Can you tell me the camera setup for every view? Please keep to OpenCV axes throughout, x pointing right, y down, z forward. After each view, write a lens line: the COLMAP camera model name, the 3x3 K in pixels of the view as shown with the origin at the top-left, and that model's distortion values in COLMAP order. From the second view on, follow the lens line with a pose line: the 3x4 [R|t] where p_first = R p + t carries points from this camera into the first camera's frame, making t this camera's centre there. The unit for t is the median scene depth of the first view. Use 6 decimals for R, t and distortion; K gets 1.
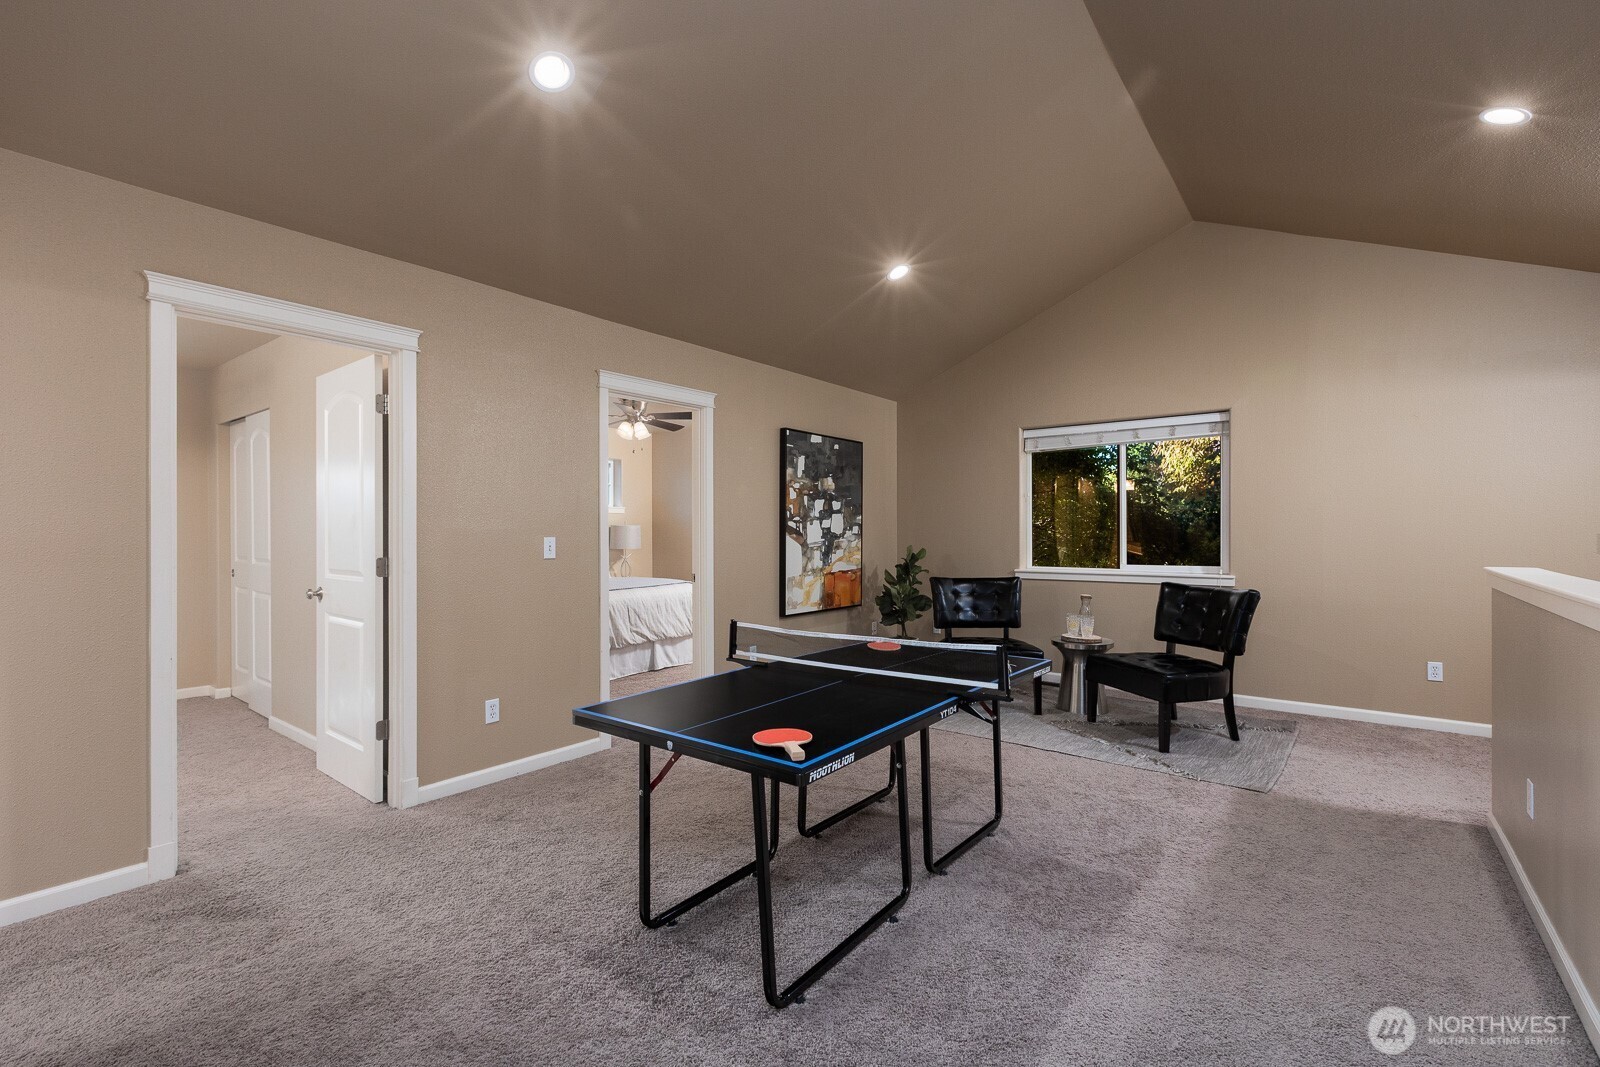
lens RADIAL K [[706.4, 0, 800.0], [0, 706.4, 533.5], [0, 0, 1]] dist [0.003014, 0.000249]
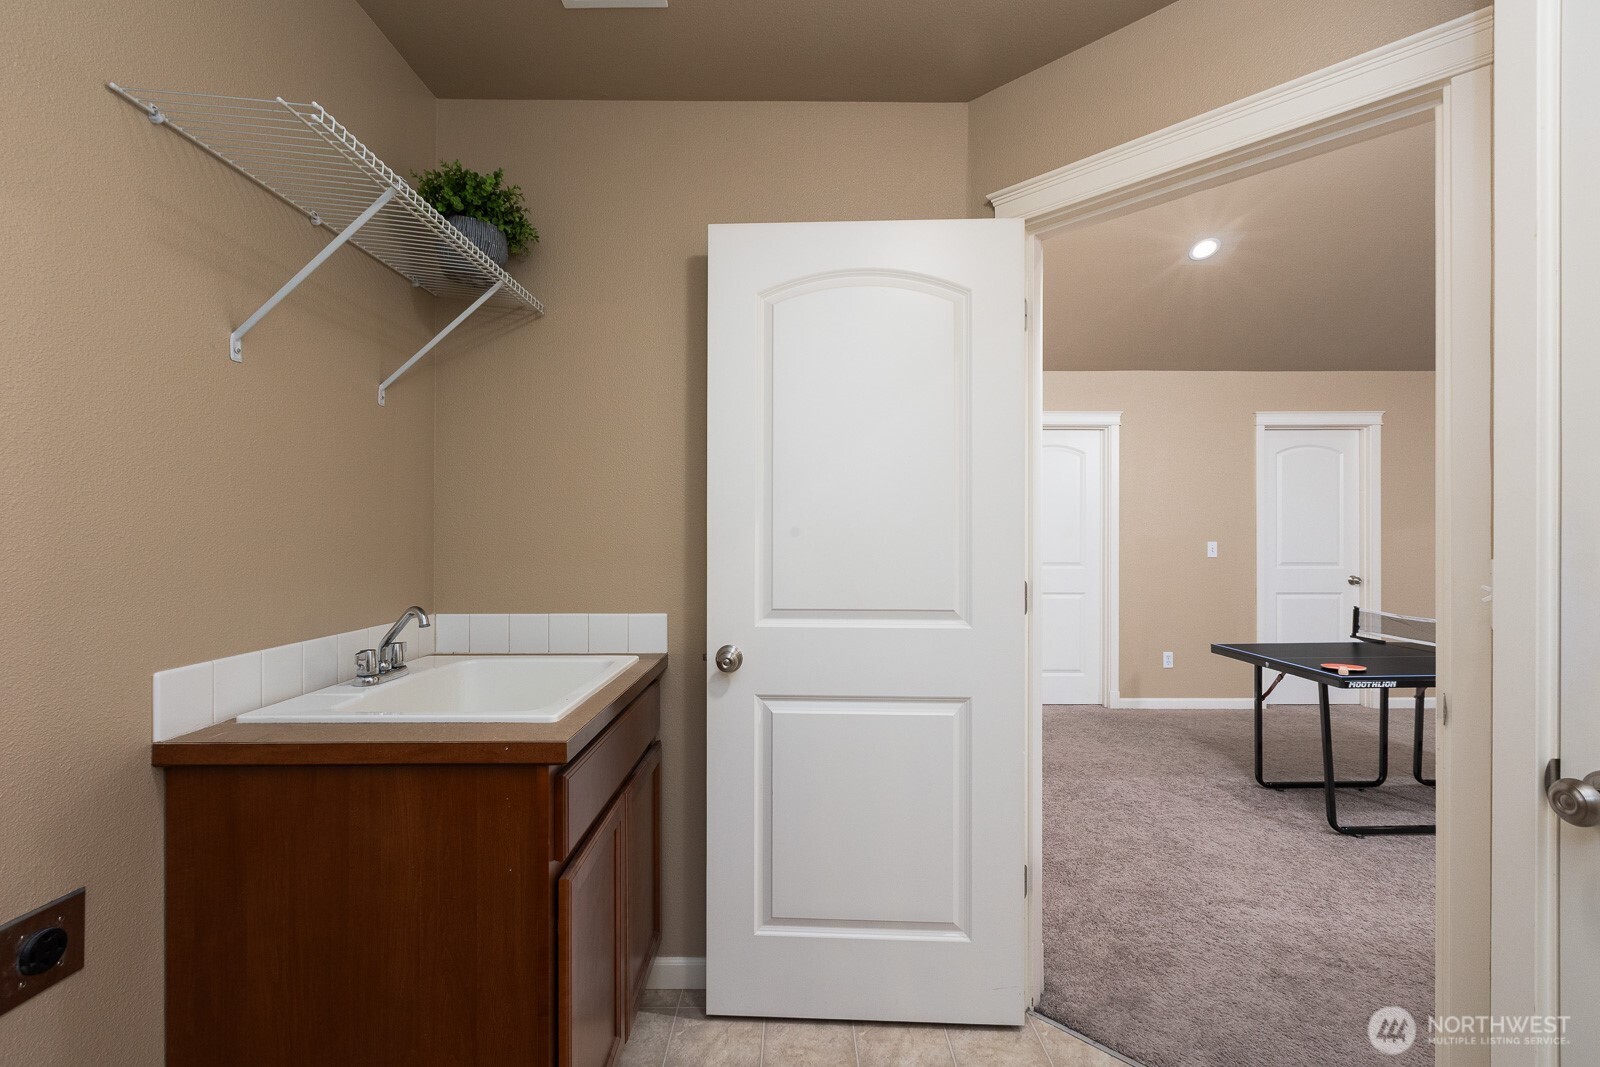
lens RADIAL K [[723.4, 0, 804.9], [0, 723.4, 547.0], [0, 0, 1]] dist [-0.004087, -0.000409]
pose [[0.623279, 0.009187, -0.781945, 0.247193], [-0.001210, 0.999941, 0.010784, 0.001211], [0.781998, -0.005775, 0.623254, -0.487518]]
